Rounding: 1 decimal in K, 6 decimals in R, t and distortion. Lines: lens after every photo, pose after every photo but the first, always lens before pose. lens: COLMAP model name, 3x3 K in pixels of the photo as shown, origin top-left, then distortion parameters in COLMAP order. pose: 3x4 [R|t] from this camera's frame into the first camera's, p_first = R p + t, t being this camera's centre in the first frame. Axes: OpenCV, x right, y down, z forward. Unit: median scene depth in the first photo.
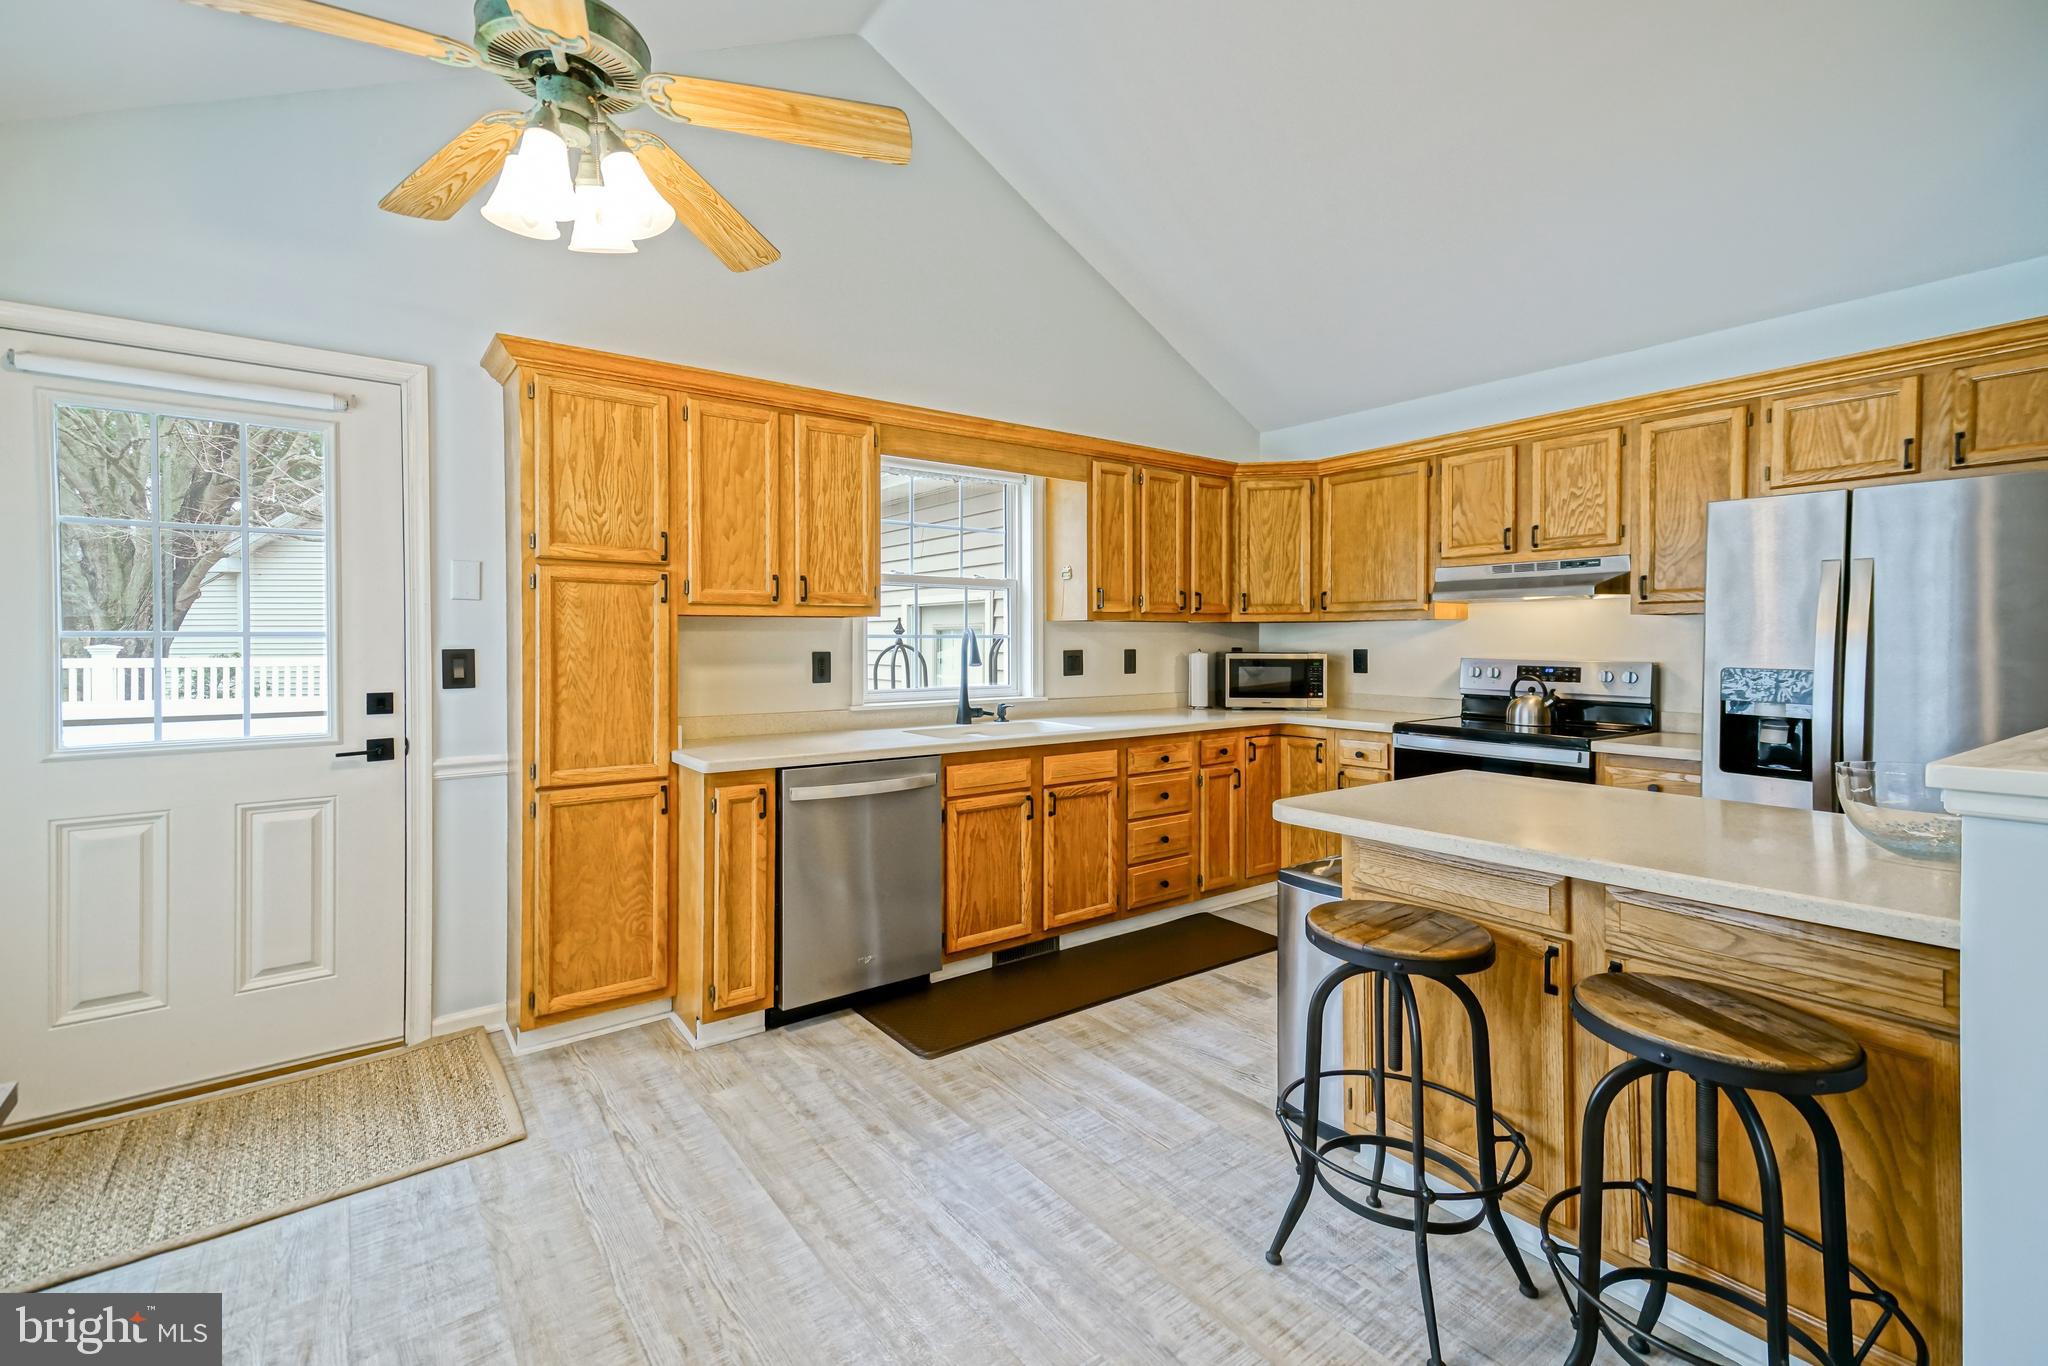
lens RADIAL K [[878.5, 0, 987.7], [0, 878.5, 642.2], [0, 0, 1]] dist [0.046168, 0.000101]
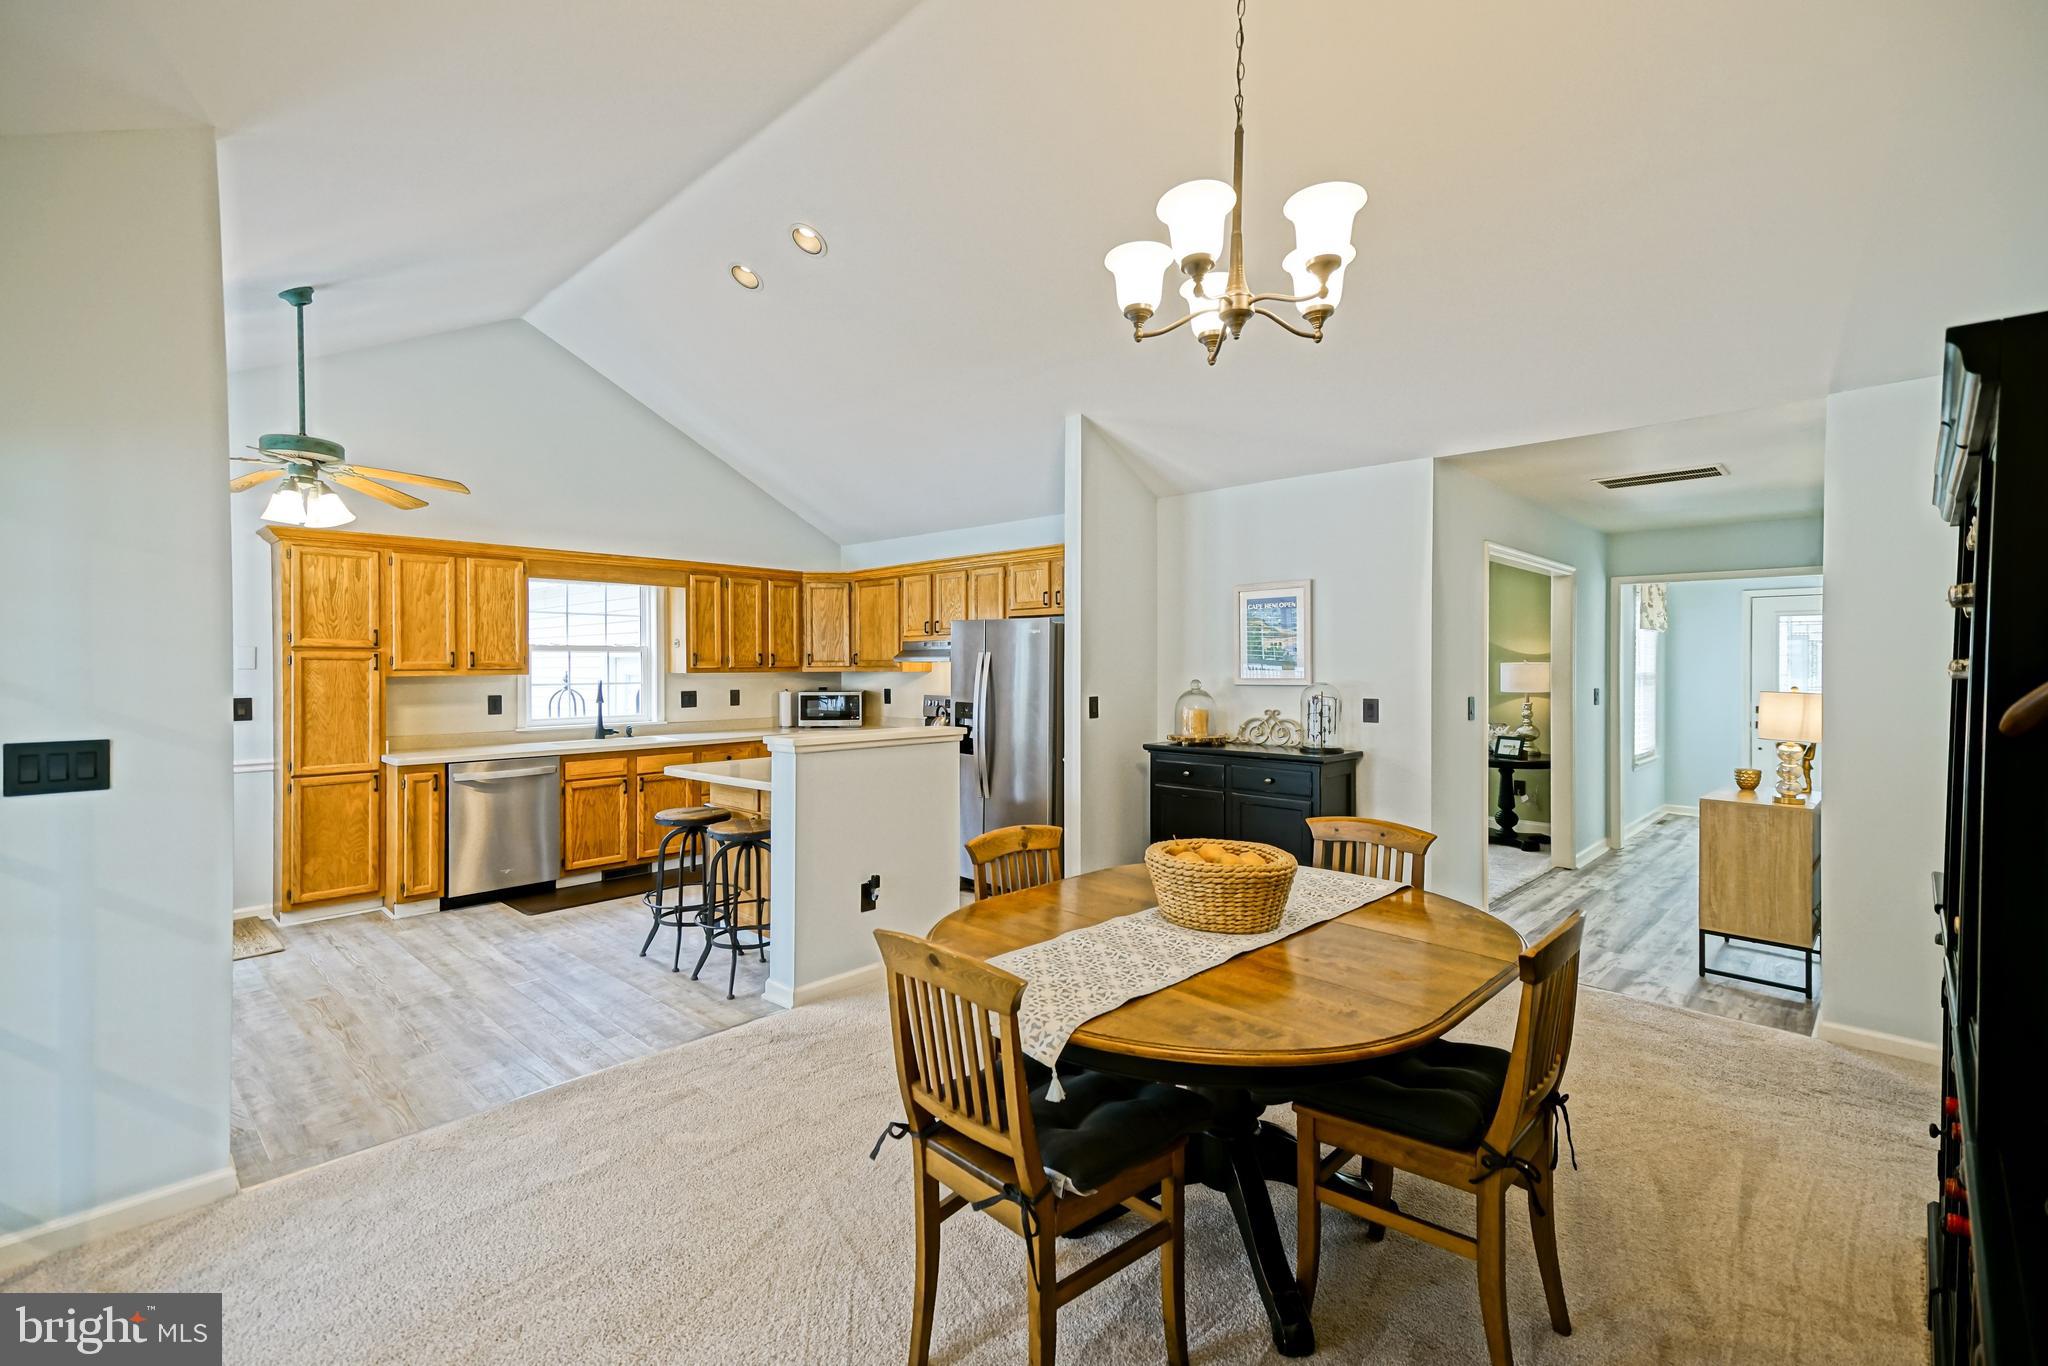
lens RADIAL K [[891.4, 0, 994.2], [0, 891.4, 664.8], [0, 0, 1]] dist [0.036639, 0.000090]
pose [[0.985878, -0.001539, 0.167457, 0.468417], [0.001975, 0.999995, -0.002435, -0.042178], [-0.167453, 0.002731, 0.985876, -0.843827]]
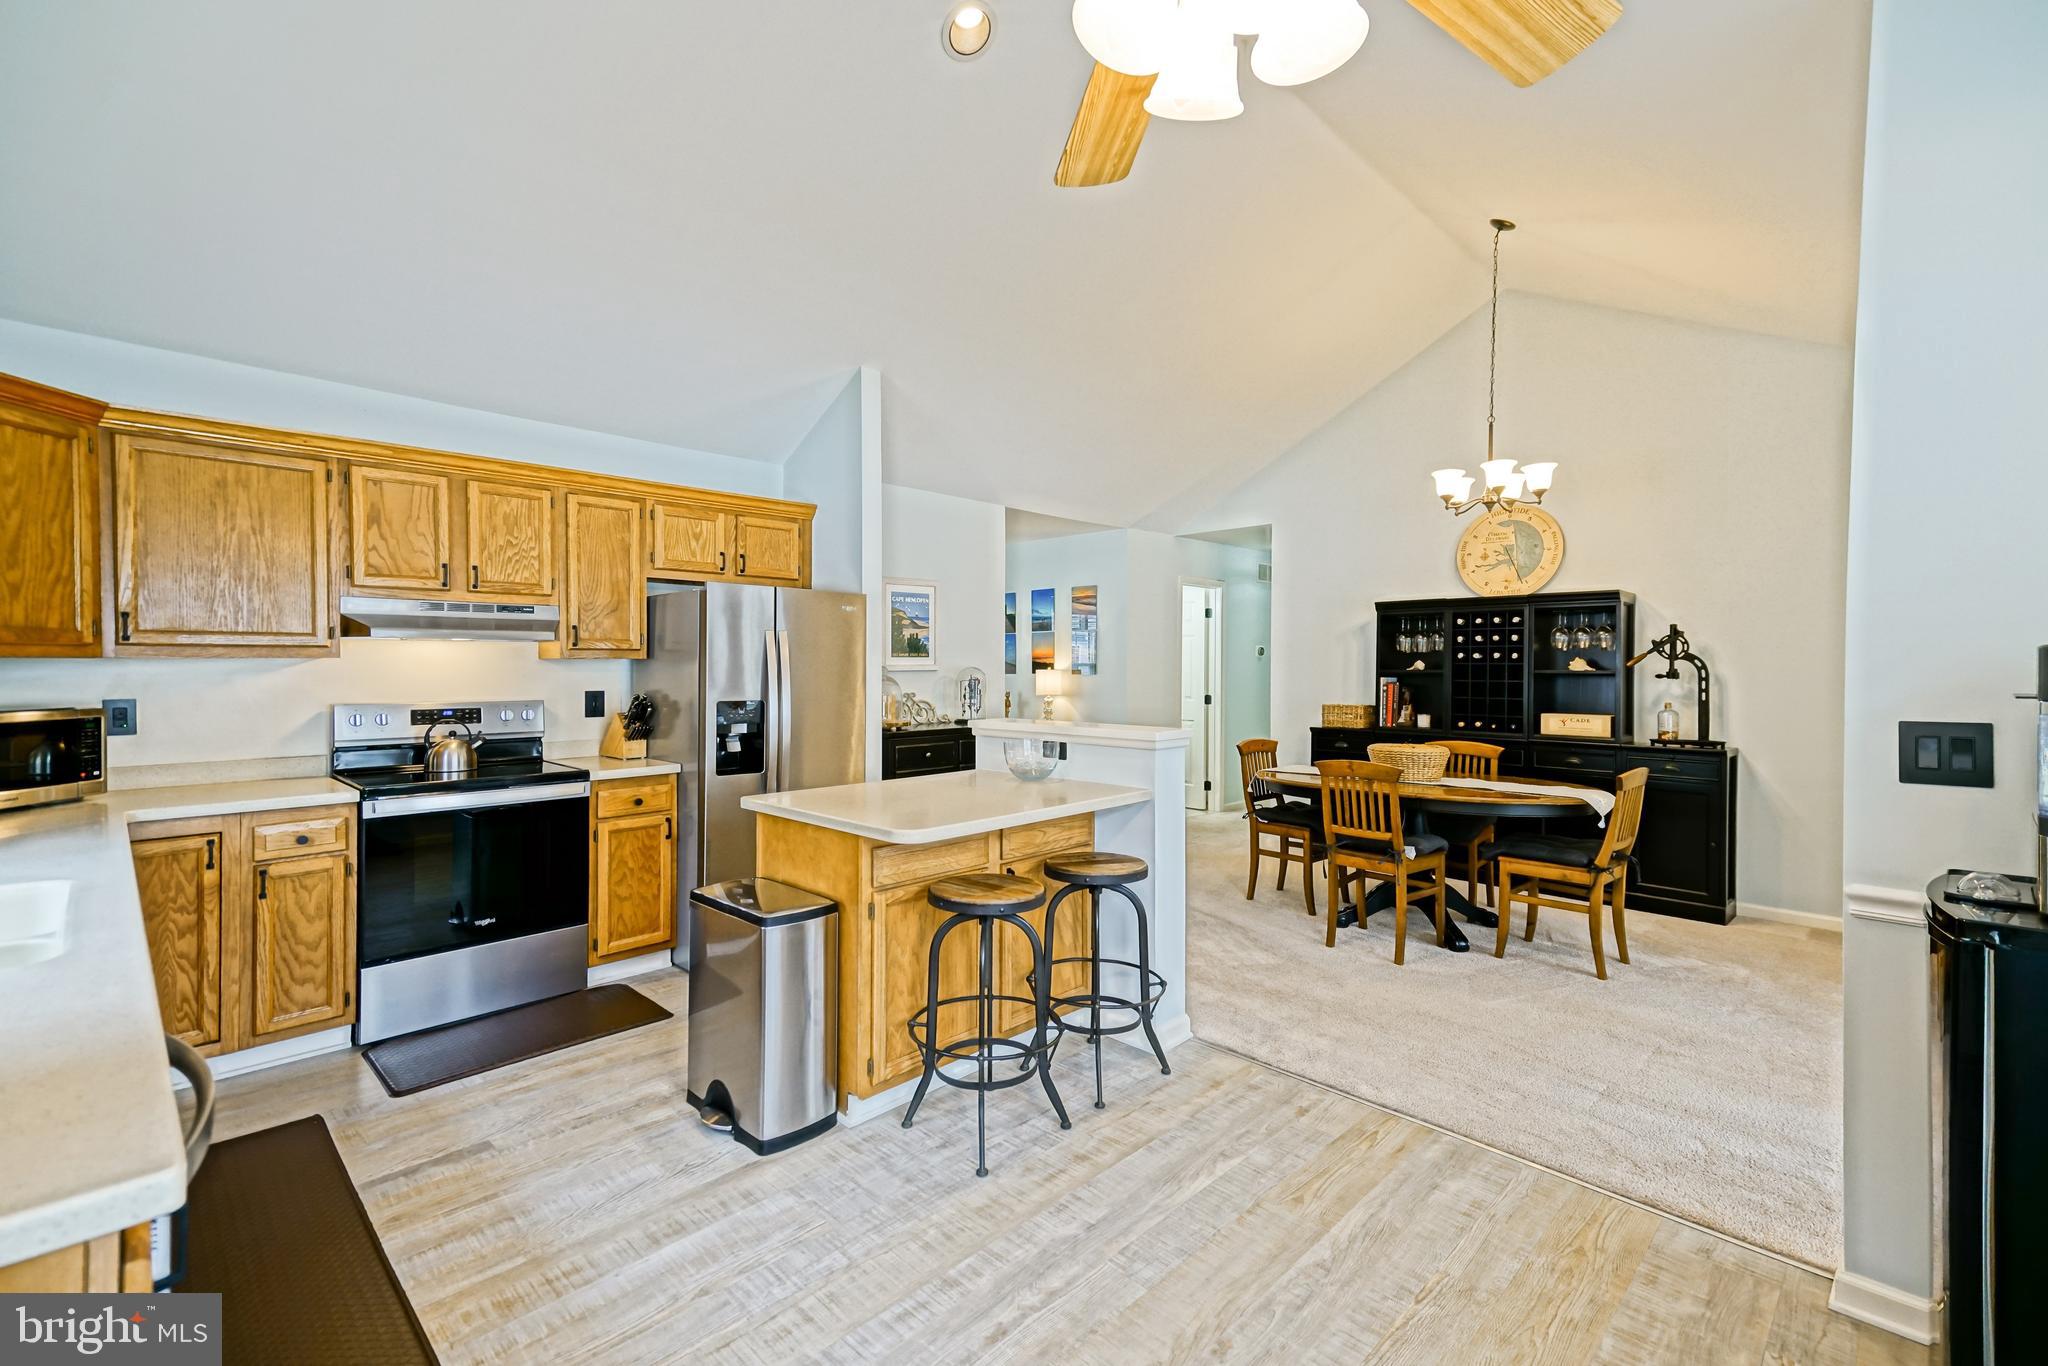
lens RADIAL K [[933.1, 0, 1001.6], [0, 933.1, 674.2], [0, 0, 1]] dist [0.034117, -0.000610]
pose [[-0.156225, -0.009750, 0.987673, -0.558323], [0.005289, 0.999929, 0.010707, -0.021951], [-0.987707, 0.006896, -0.156162, 0.653976]]
